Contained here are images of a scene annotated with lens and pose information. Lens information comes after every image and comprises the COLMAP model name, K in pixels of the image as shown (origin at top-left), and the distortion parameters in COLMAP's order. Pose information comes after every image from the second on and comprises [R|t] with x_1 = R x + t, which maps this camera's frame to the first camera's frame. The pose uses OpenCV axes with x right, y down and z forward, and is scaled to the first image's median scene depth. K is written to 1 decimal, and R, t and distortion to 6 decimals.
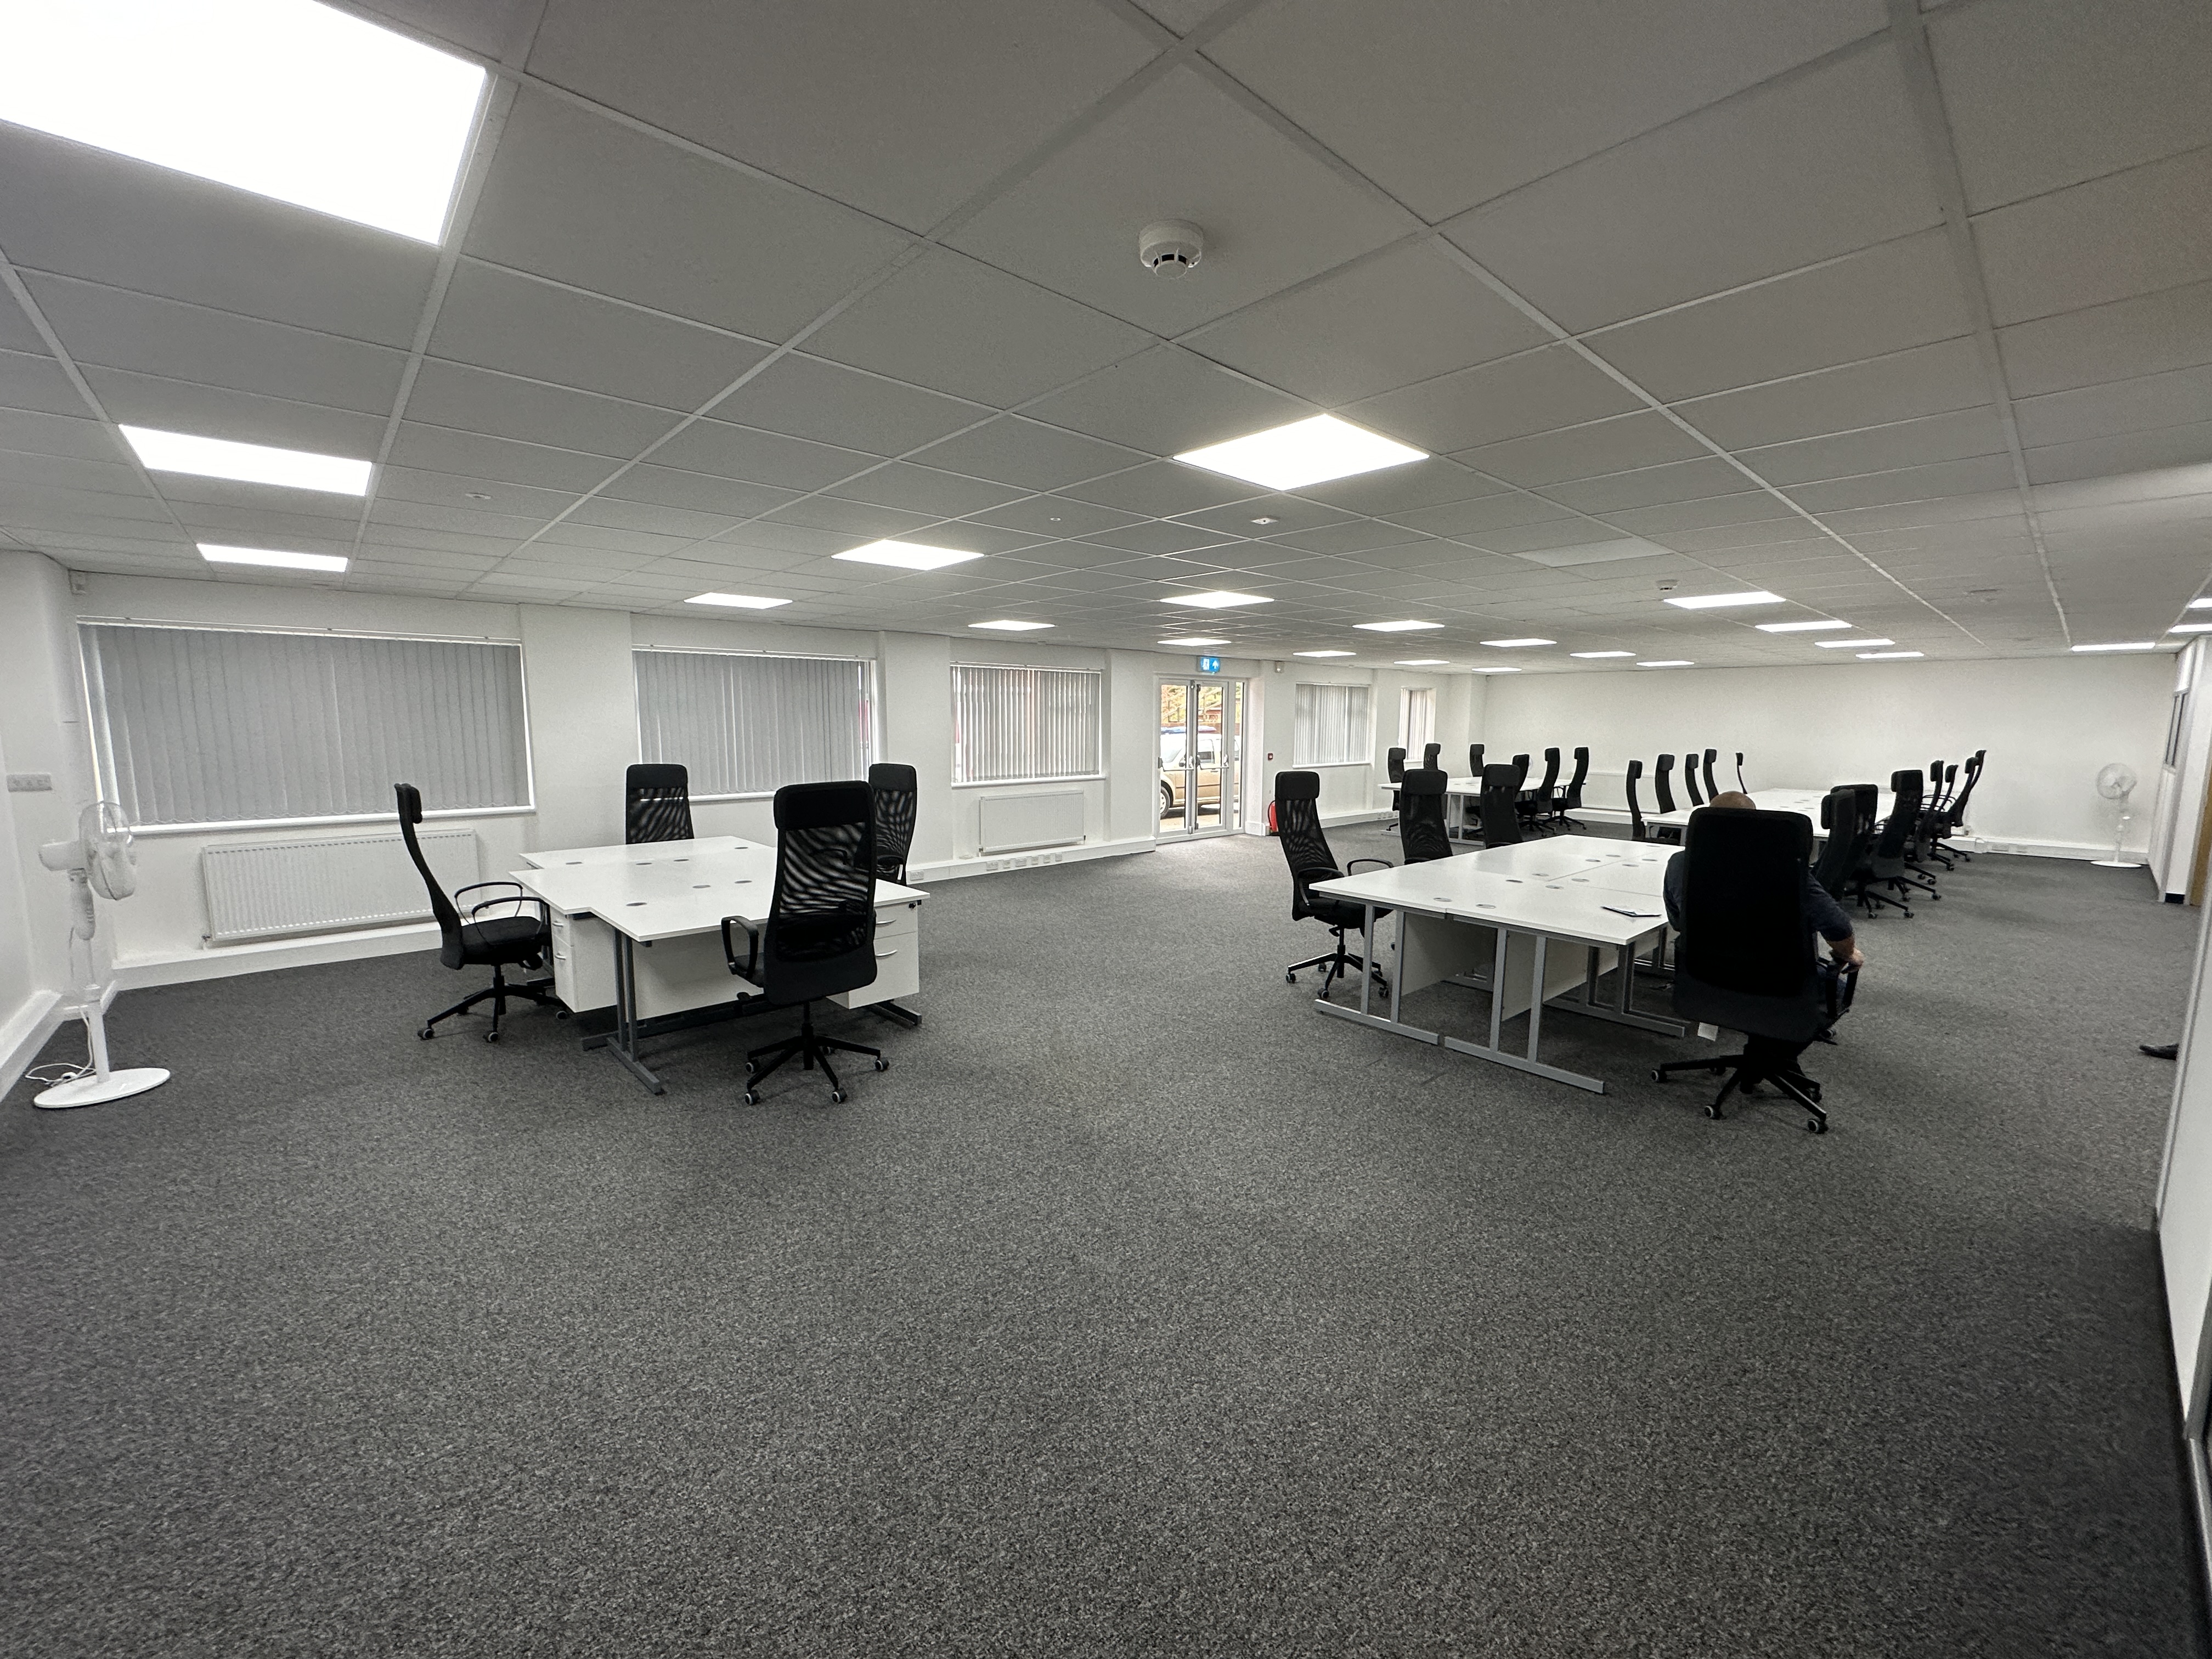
lens RADIAL K [[886.0, 0, 1106.0], [0, 886.0, 829.5], [0, 0, 1]] dist [0.000117, -0.000005]
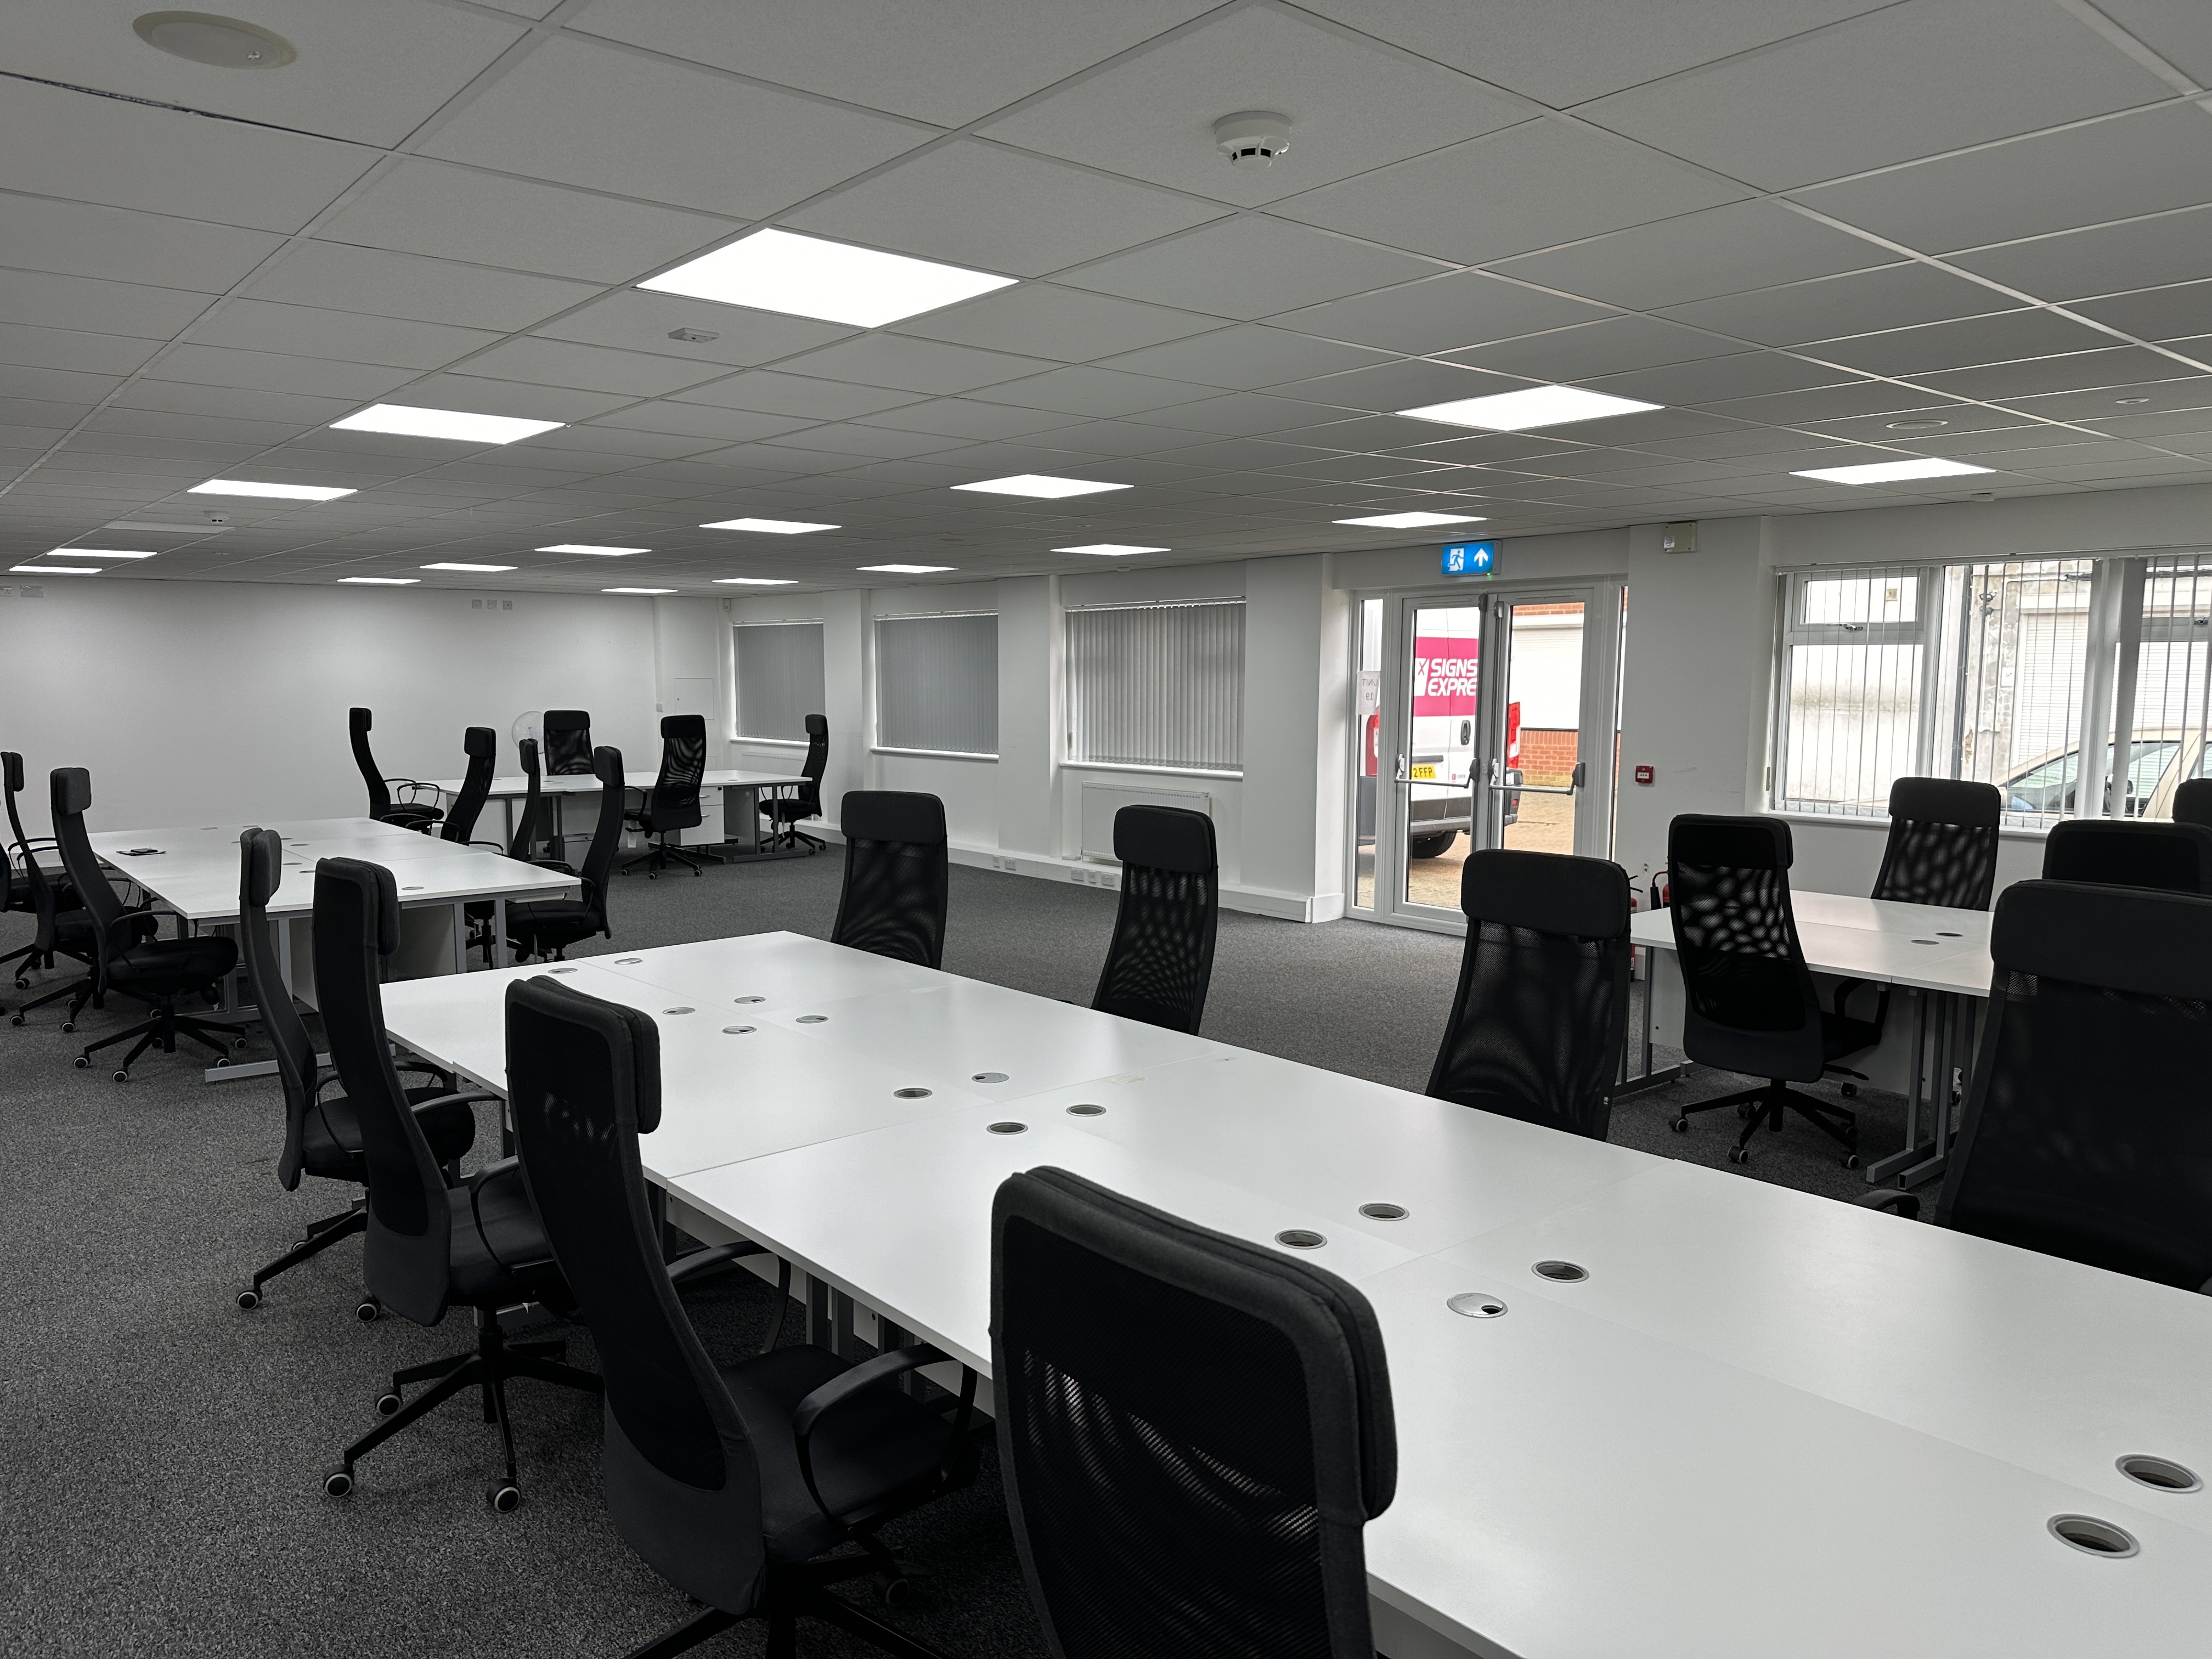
lens RADIAL K [[1547.2, 0, 1106.0], [0, 1547.2, 829.5], [0, 0, 1]] dist [-0.000503, 0.000255]
pose [[-0.033895, 0.086590, -0.995667, 1.164853], [-0.138040, 0.986286, 0.090473, -0.117518], [0.989847, 0.140508, -0.021477, 1.043620]]
